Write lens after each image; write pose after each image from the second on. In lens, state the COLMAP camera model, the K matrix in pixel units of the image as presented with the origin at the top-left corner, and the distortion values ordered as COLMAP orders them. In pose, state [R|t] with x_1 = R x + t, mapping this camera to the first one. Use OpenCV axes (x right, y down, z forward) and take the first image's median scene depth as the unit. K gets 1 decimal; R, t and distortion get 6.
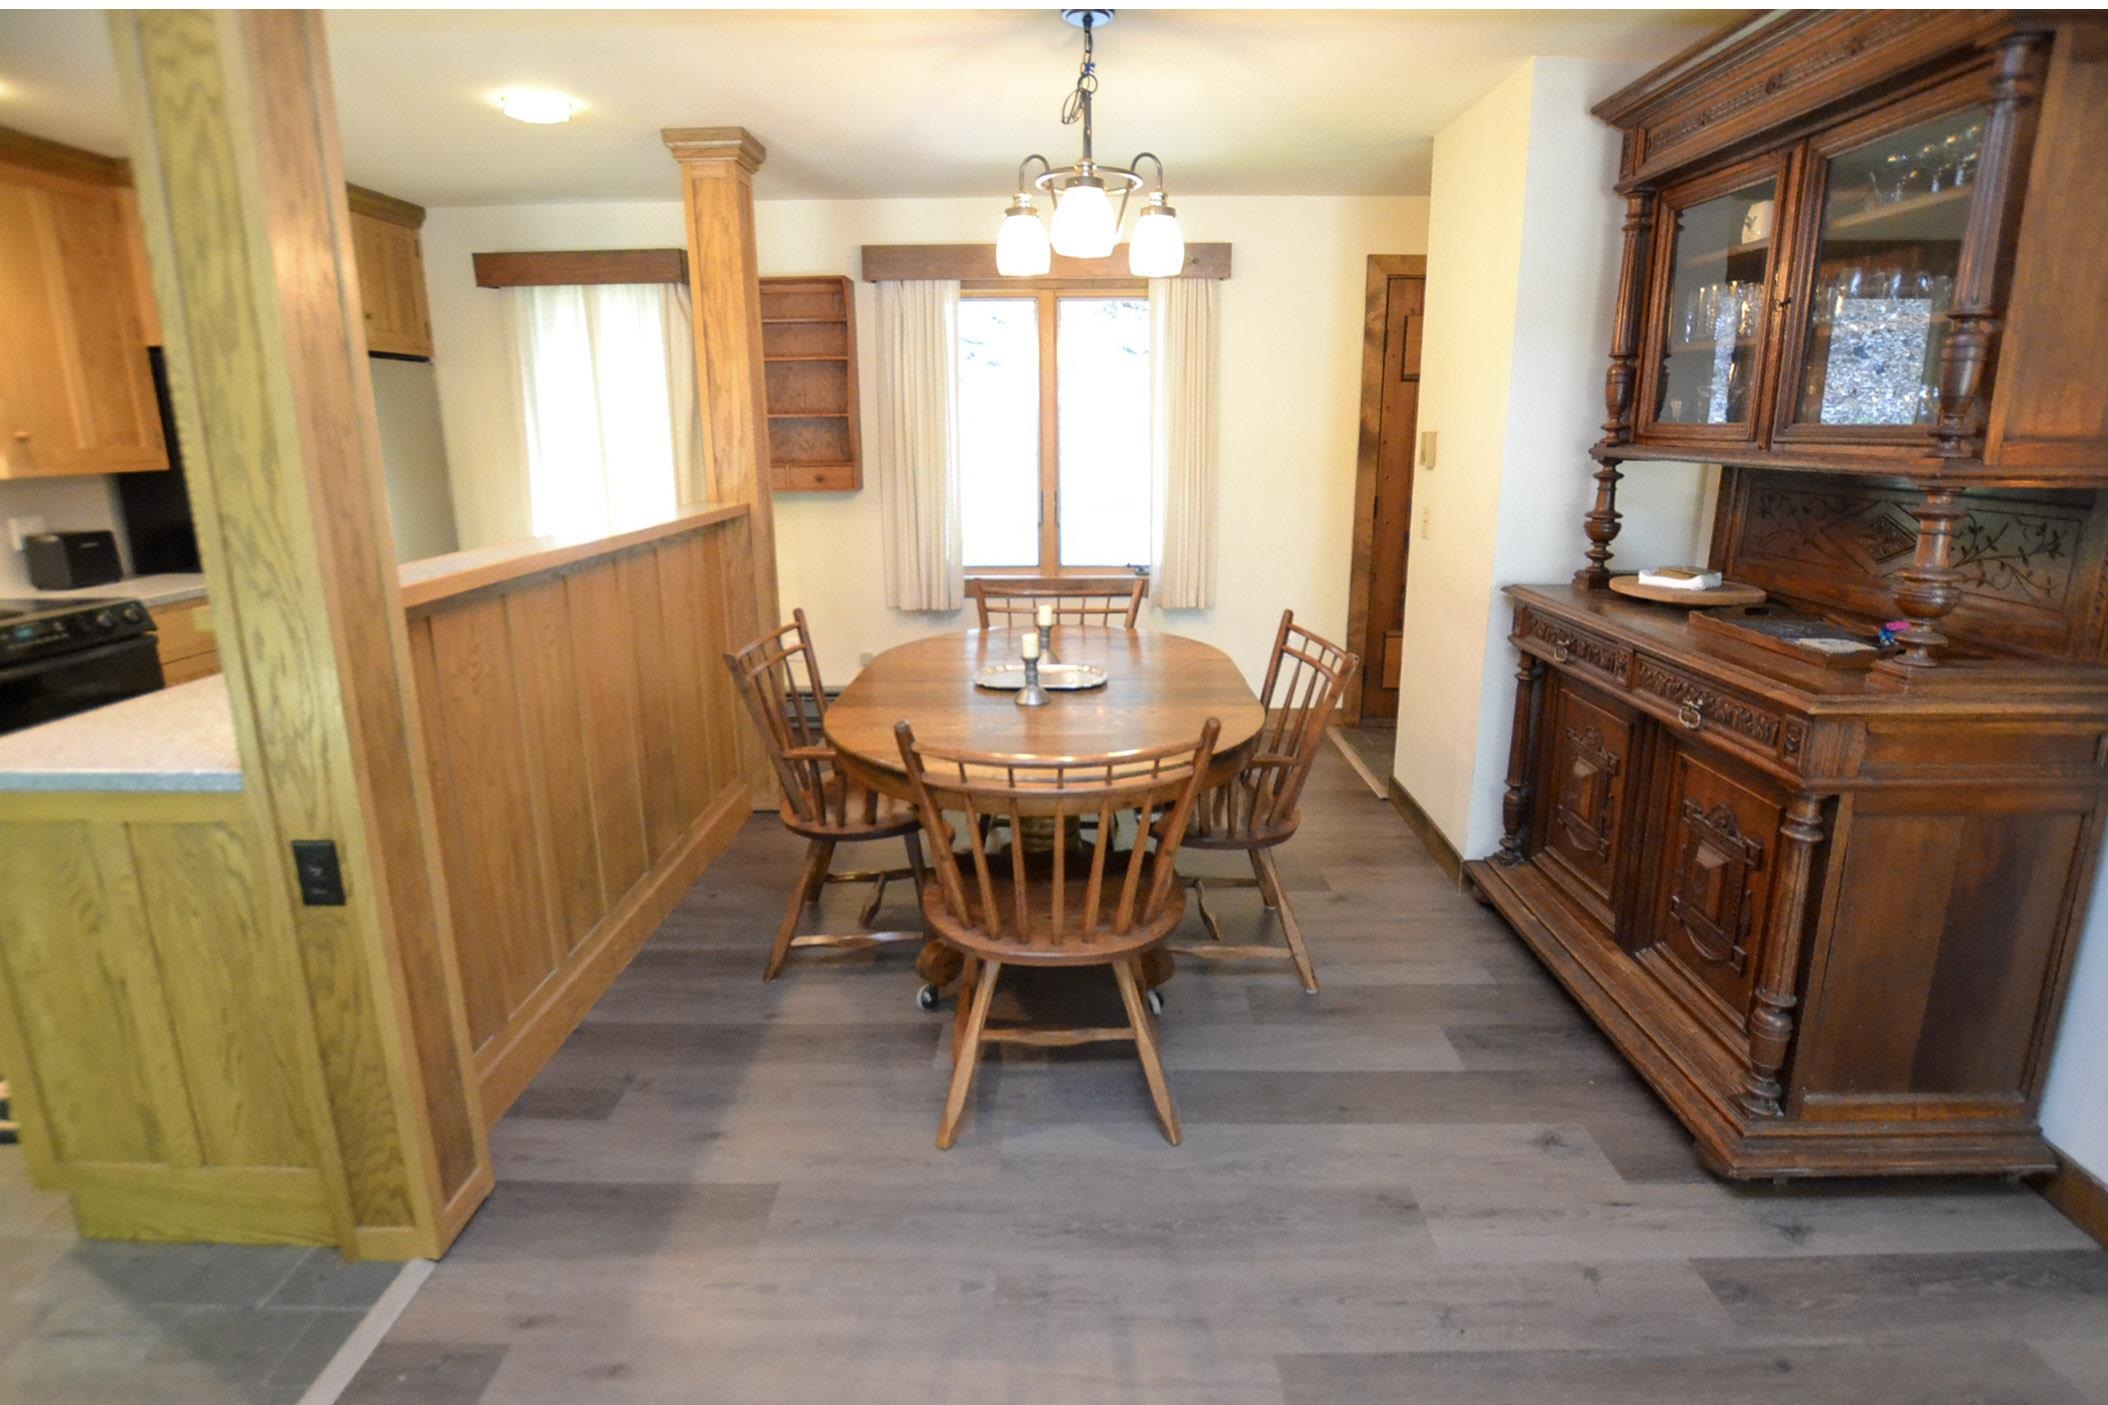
lens RADIAL K [[999.7, 0, 1080.4], [0, 999.7, 650.7], [0, 0, 1]] dist [-0.032007, 0.003041]
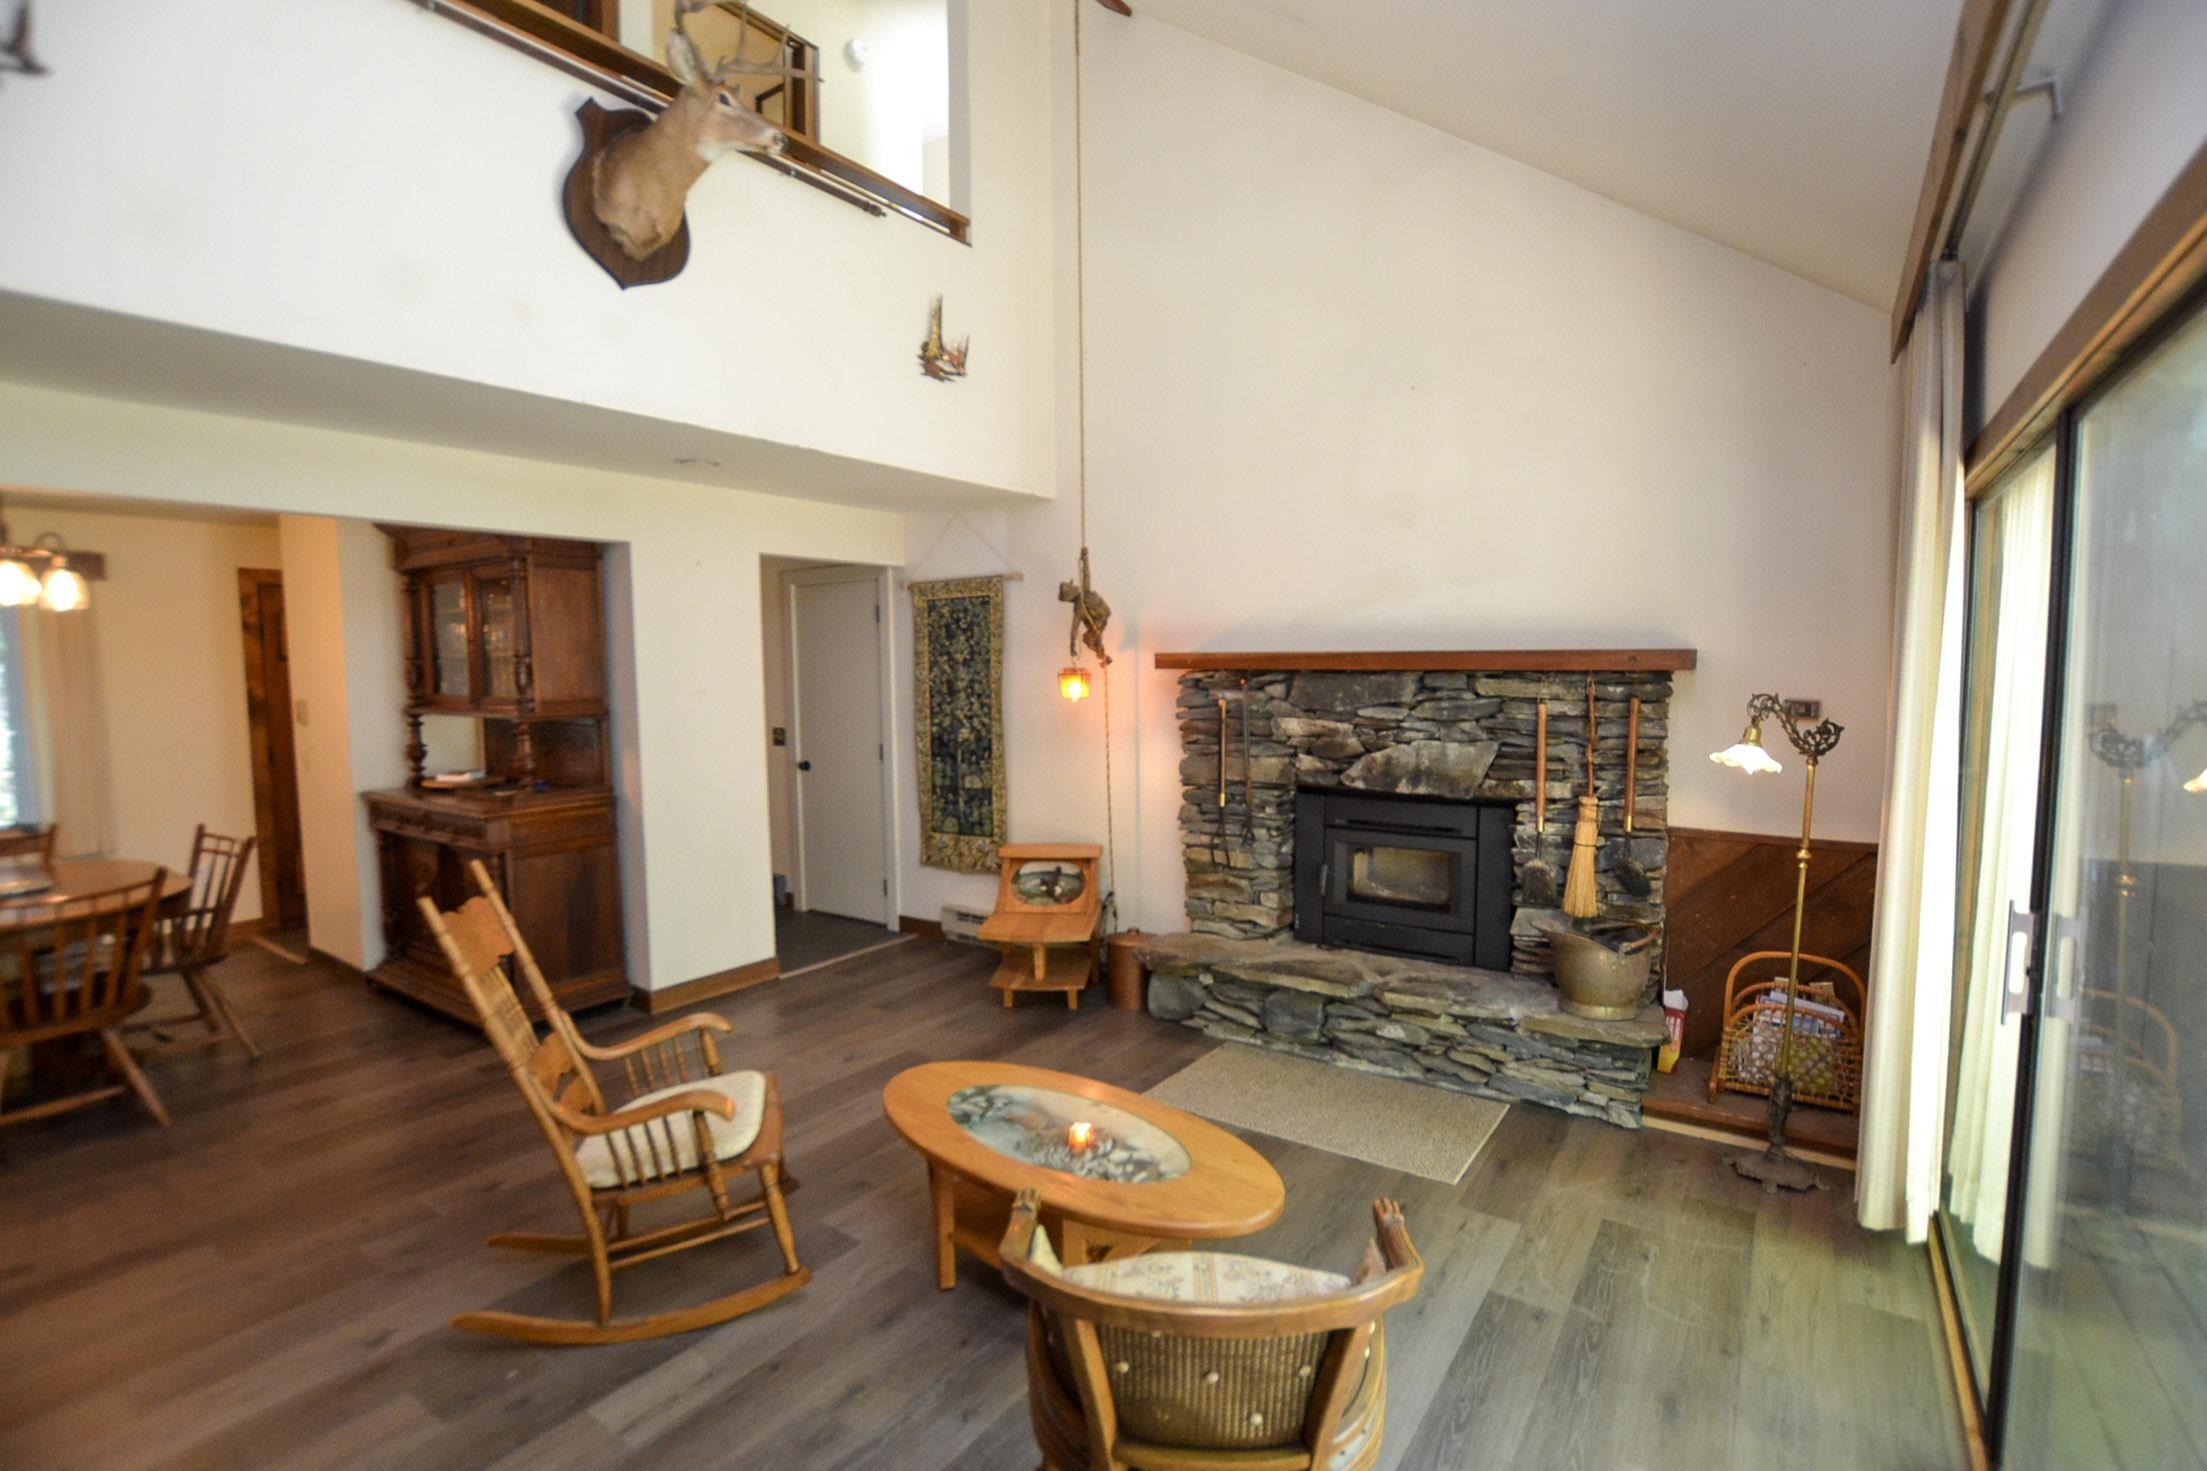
lens RADIAL K [[1046.7, 0, 1108.8], [0, 1046.7, 739.0], [0, 0, 1]] dist [-0.032007, 0.003041]
pose [[0.576257, -0.062227, 0.814896, -0.226823], [0.186164, 0.980879, -0.056744, 0.160532], [-0.795784, 0.184403, 0.576822, -0.909158]]
